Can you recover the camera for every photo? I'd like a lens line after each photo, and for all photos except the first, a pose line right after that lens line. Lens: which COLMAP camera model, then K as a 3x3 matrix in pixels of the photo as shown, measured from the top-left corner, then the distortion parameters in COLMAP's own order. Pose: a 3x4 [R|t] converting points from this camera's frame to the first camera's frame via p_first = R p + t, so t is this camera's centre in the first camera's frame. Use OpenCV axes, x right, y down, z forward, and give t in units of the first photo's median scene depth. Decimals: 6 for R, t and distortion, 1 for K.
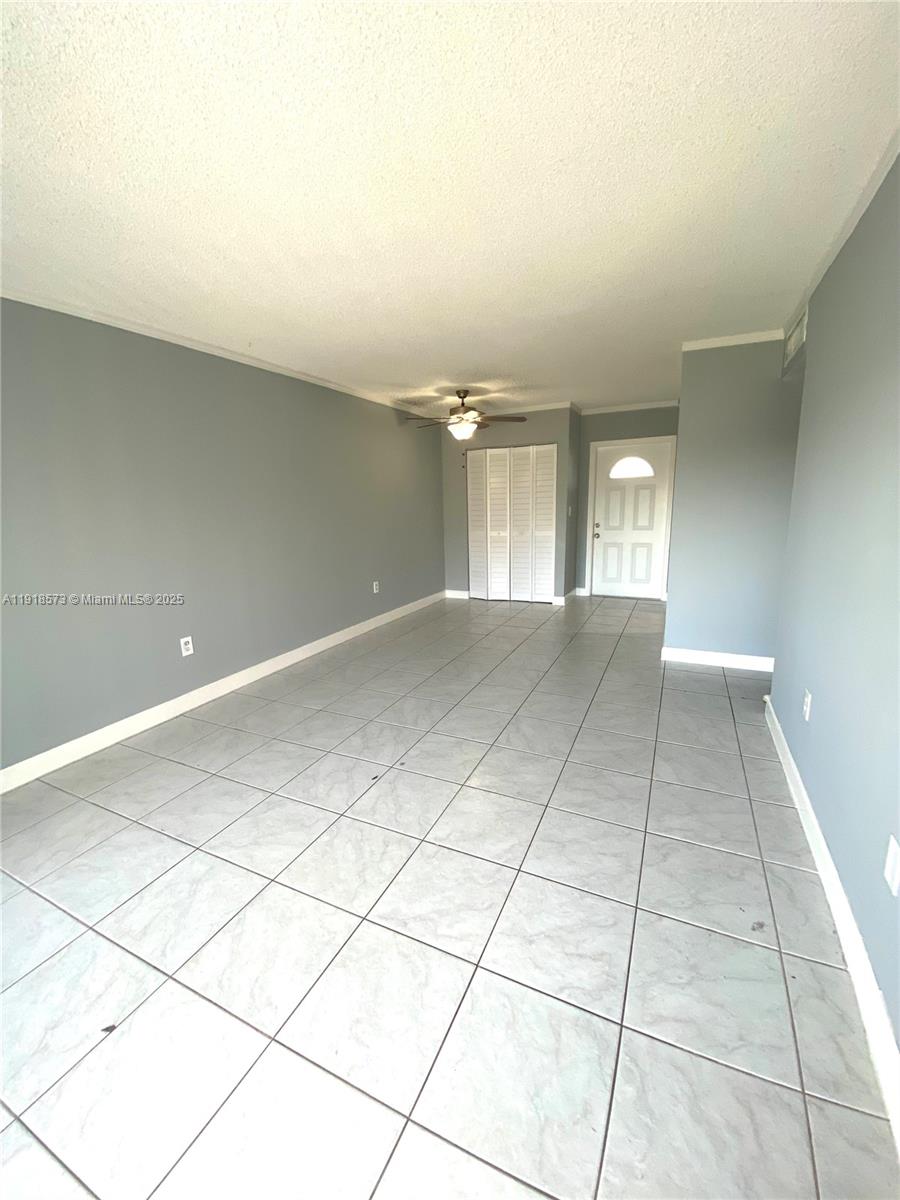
lens RADIAL K [[487.4, 0, 451.4], [0, 487.4, 601.4], [0, 0, 1]] dist [0.003833, -0.000129]
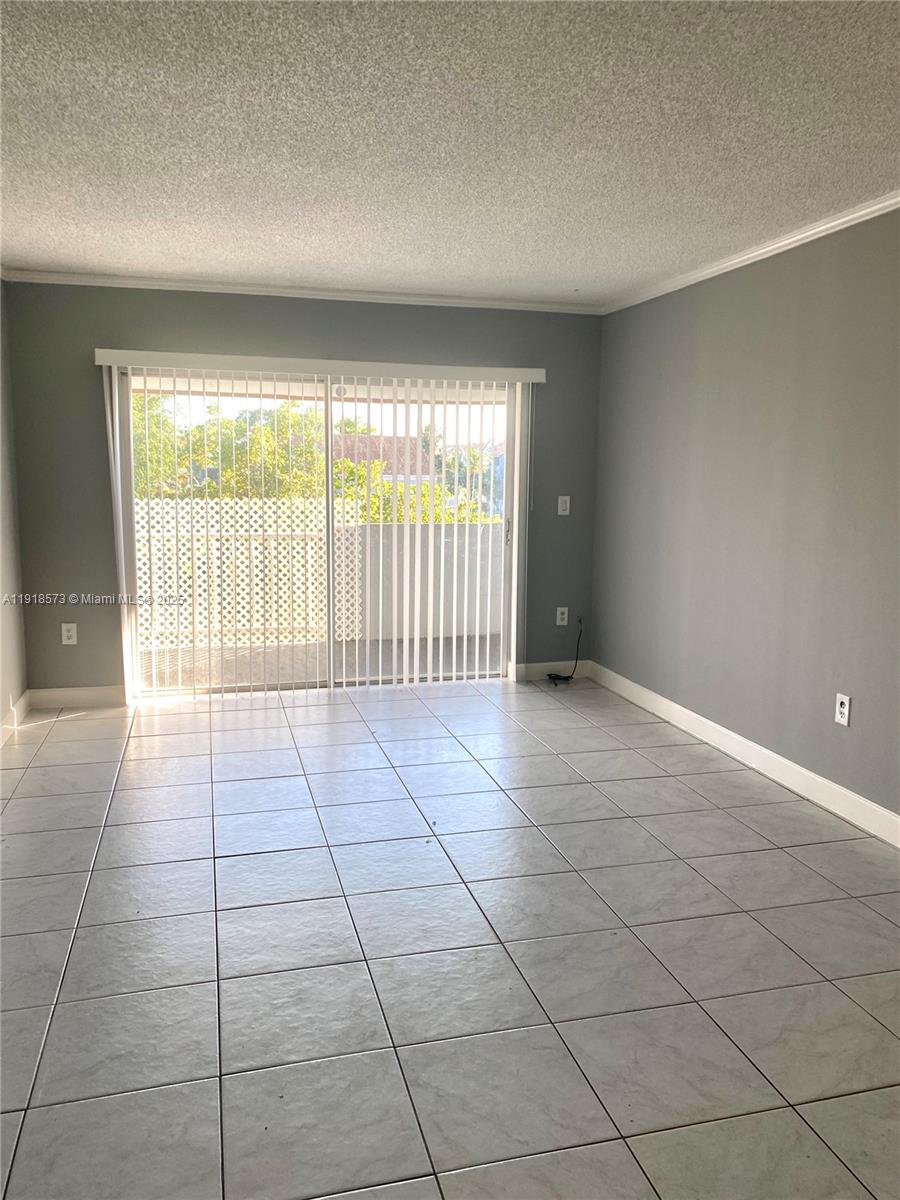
lens RADIAL K [[900.7, 0, 452.9], [0, 900.7, 598.8], [0, 0, 1]] dist [-0.003946, -0.000874]
pose [[-0.765513, 0.110764, -0.633815, 0.547327], [-0.125754, 0.940317, 0.316212, -0.346064], [0.631011, 0.321769, -0.705896, 1.514705]]
